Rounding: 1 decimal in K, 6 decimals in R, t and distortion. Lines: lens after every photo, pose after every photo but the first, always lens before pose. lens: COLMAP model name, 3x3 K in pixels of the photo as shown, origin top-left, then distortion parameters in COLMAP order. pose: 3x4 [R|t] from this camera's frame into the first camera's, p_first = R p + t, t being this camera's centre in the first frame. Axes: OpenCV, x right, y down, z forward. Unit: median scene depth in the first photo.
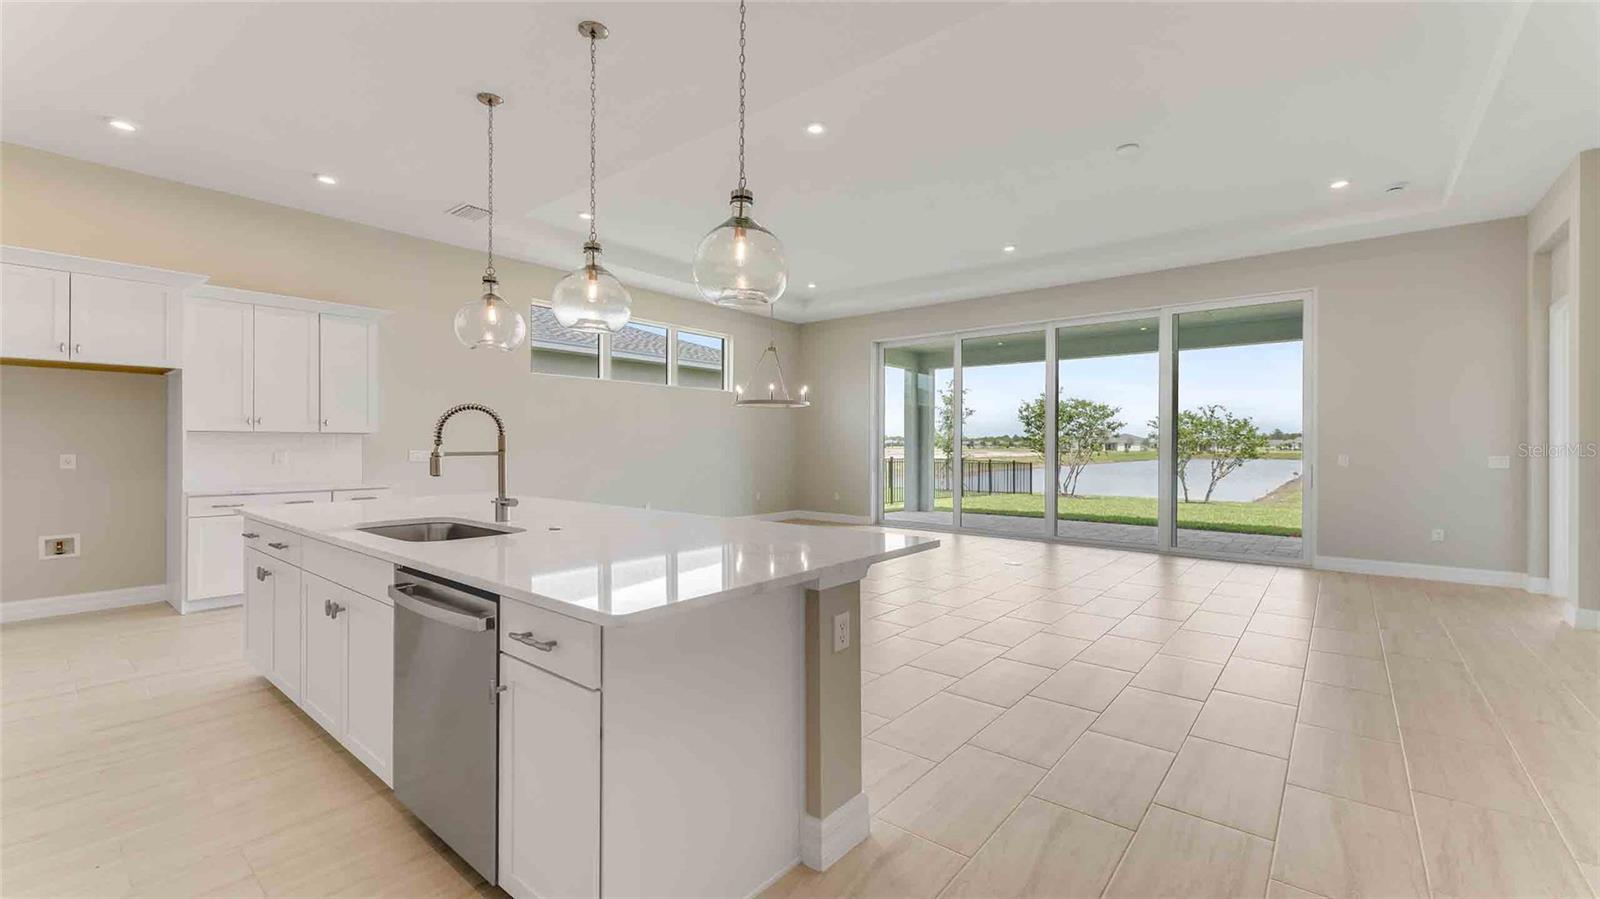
lens RADIAL K [[644.0, 0, 801.5], [0, 644.0, 447.2], [0, 0, 1]] dist [0.003437, -0.000098]
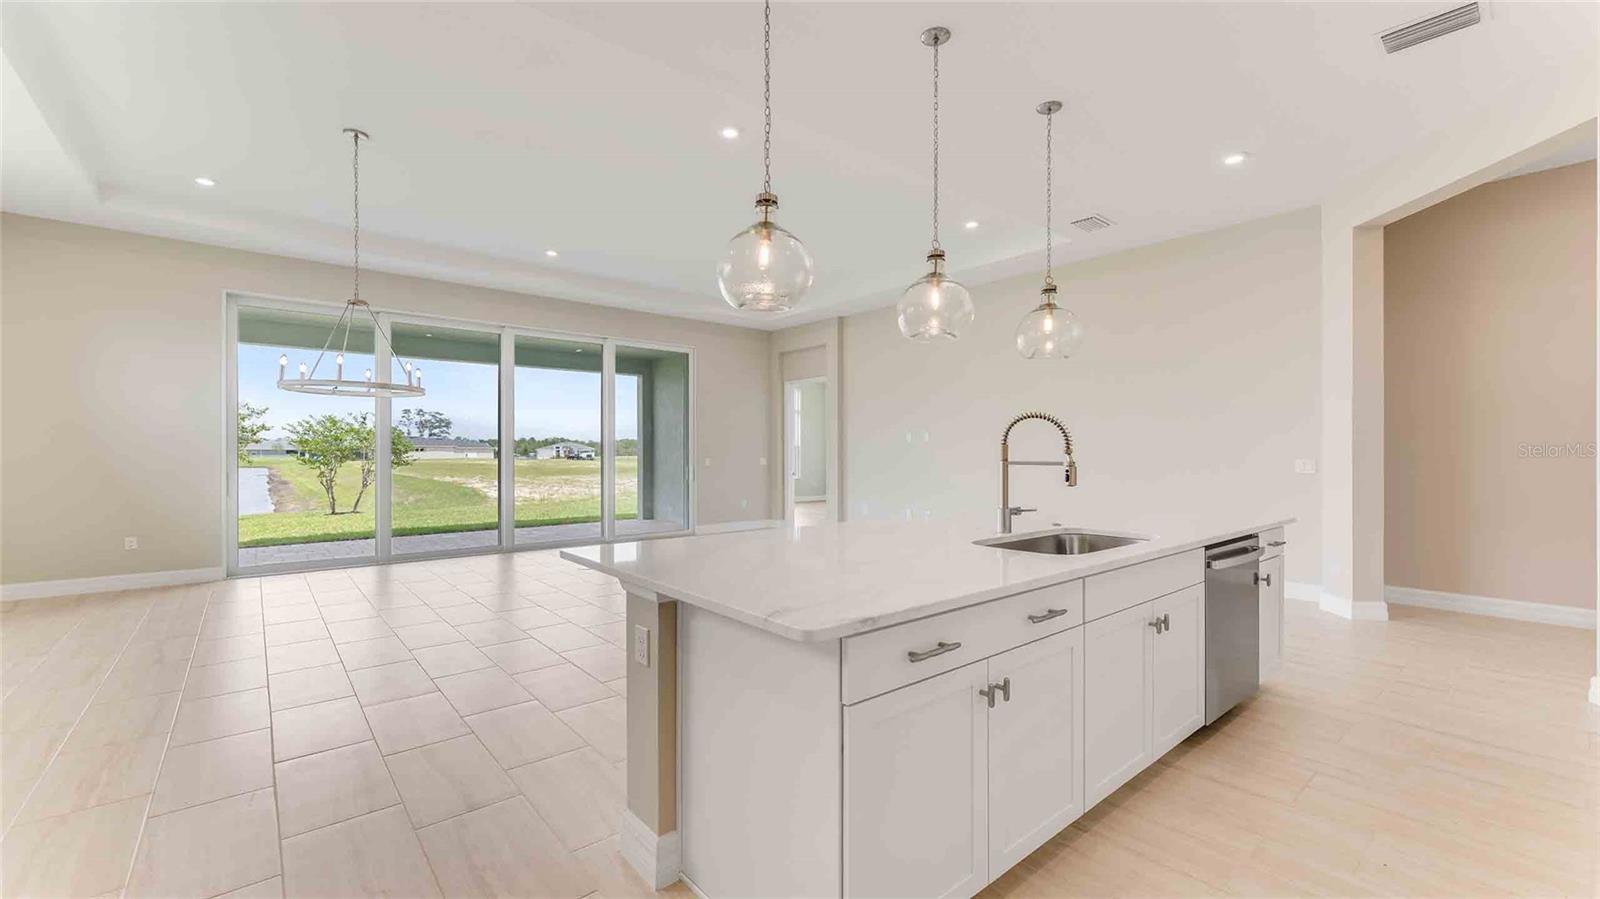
lens RADIAL K [[644.0, 0, 800.7], [0, 644.0, 457.7], [0, 0, 1]] dist [0.003437, -0.000098]
pose [[0.172655, -0.008323, 0.984947, -0.340608], [0.003407, 0.999963, 0.007853, -0.001368], [-0.984976, 0.002000, 0.172677, 0.263770]]
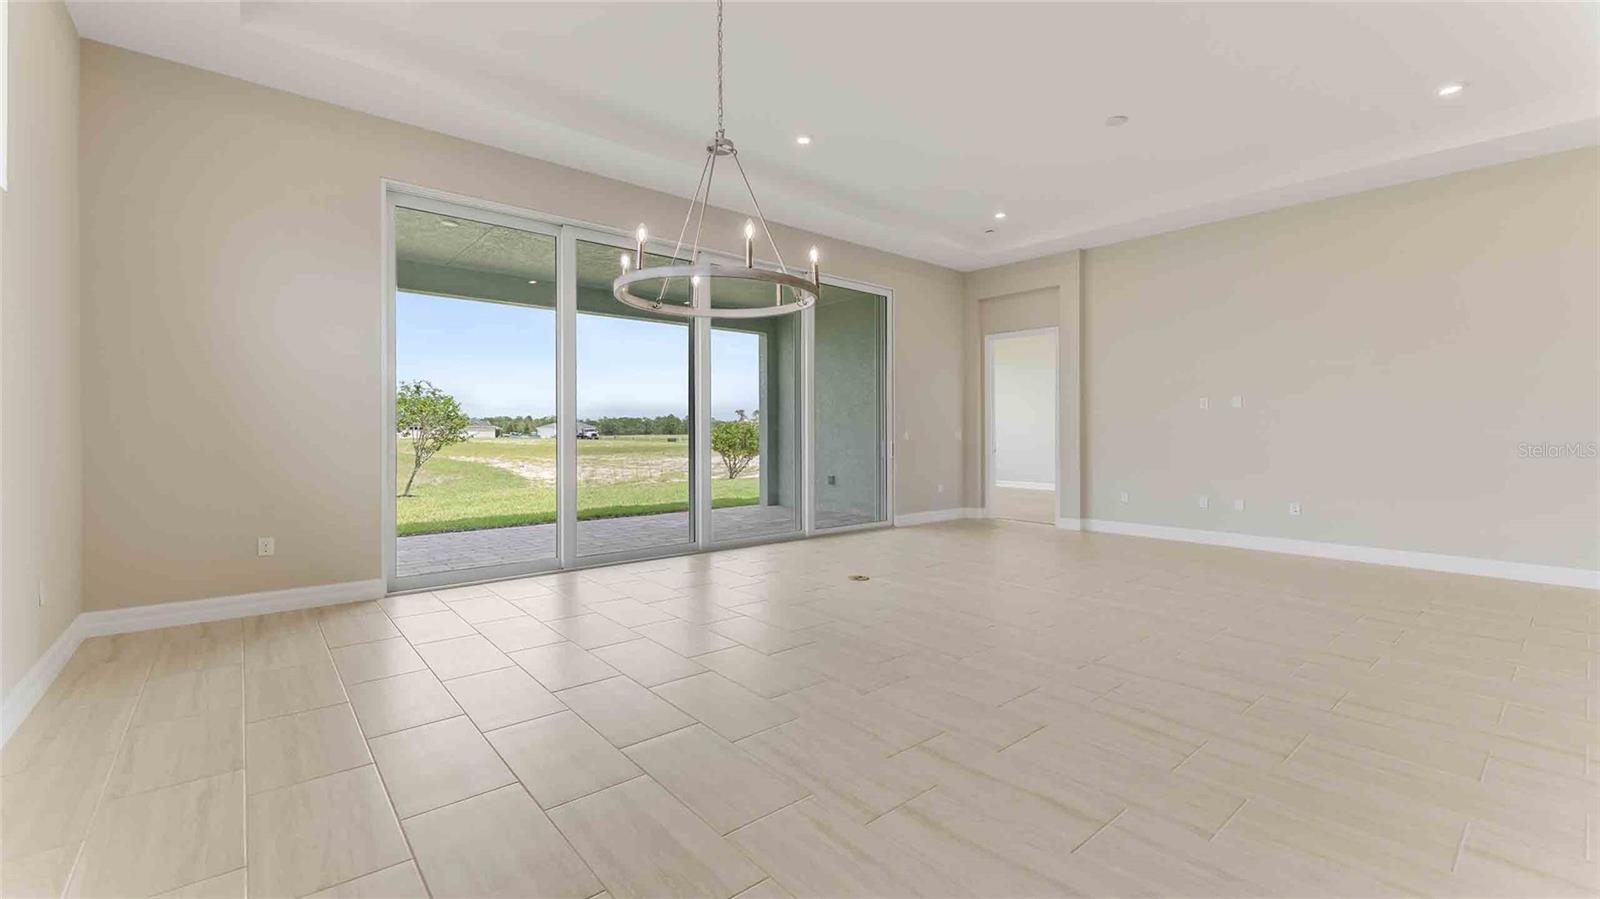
lens RADIAL K [[683.9, 0, 801.9], [0, 683.9, 428.7], [0, 0, 1]] dist [-0.000426, -0.000350]
pose [[0.181988, 0.004307, 0.983291, -0.250895], [0.002451, 0.999985, -0.004834, 0.006888], [-0.983298, 0.003290, 0.181975, 0.492941]]
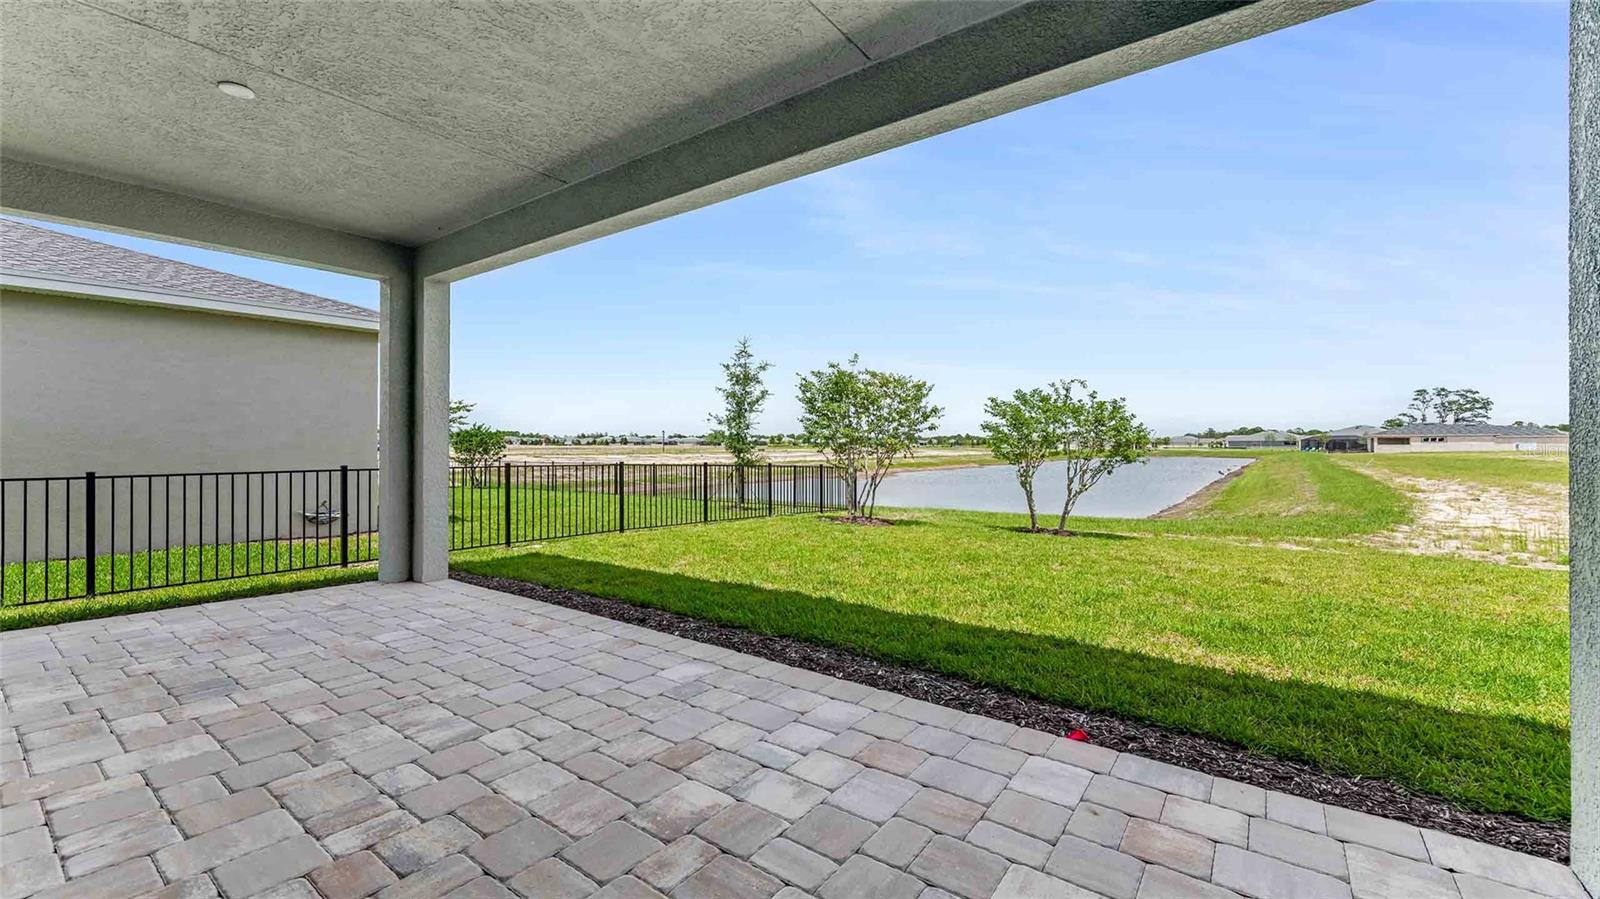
lens RADIAL K [[644.0, 0, 798.2], [0, 644.0, 443.3], [0, 0, 1]] dist [0.003437, -0.000098]
pose [[0.997797, -0.001878, 0.066313, 0.502156], [0.002181, 0.999988, -0.004498, 0.001058], [-0.066304, 0.004633, 0.997789, 0.578556]]
